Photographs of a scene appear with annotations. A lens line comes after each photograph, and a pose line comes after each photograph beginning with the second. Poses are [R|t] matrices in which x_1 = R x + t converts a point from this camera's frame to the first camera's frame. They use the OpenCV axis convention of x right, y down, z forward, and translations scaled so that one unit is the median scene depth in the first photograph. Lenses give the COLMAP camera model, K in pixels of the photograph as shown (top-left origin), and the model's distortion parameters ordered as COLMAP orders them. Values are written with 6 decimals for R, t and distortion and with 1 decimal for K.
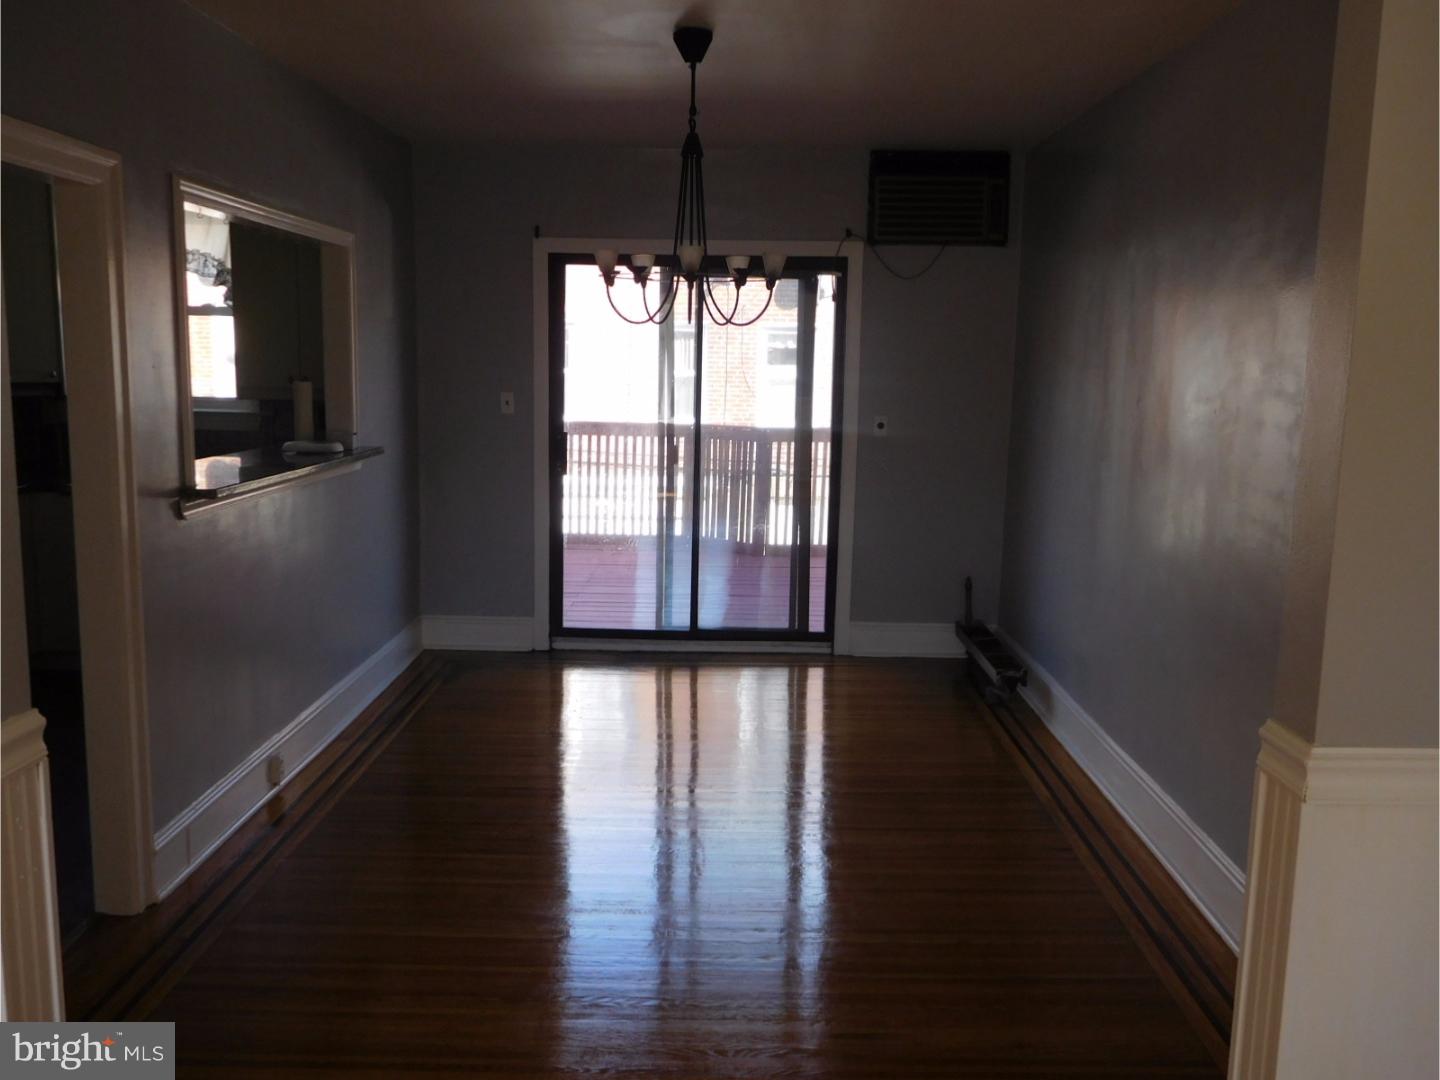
lens RADIAL K [[1235.9, 0, 727.9], [0, 1235.9, 533.5], [0, 0, 1]] dist [0.002328, 0.010275]
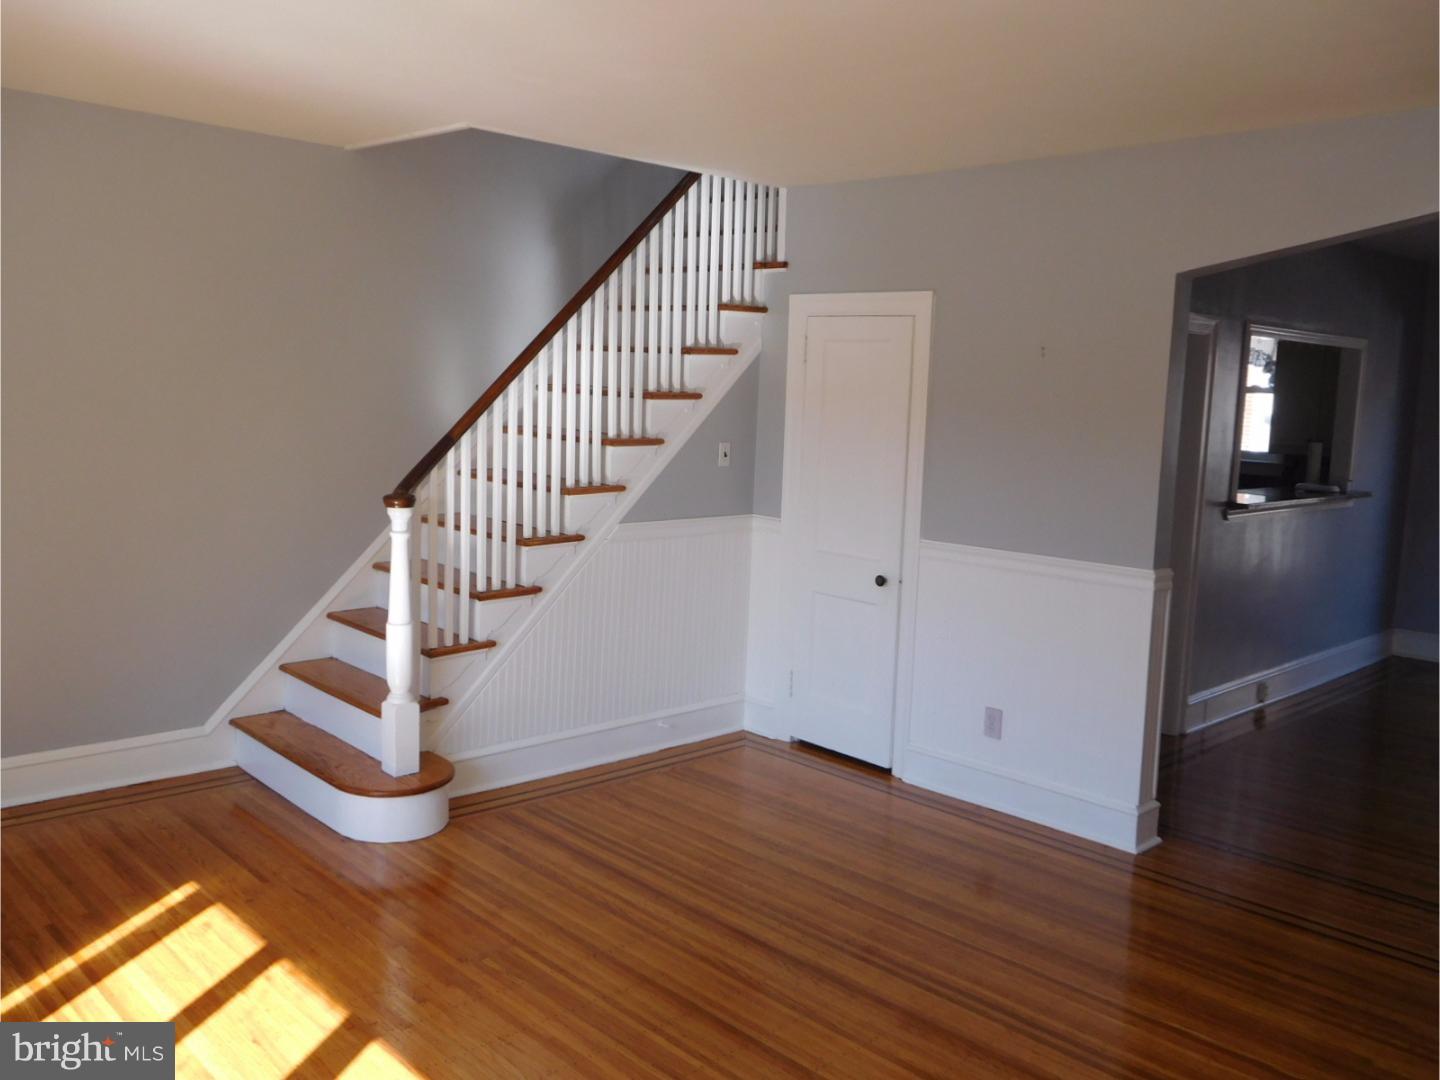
lens RADIAL K [[1235.9, 0, 724.7], [0, 1235.9, 549.5], [0, 0, 1]] dist [0.002328, 0.010275]
pose [[0.702482, 0.097152, -0.705039, 0.169843], [-0.120088, 0.992616, 0.017126, 0.049822], [0.701497, 0.072636, 0.708961, -0.420611]]
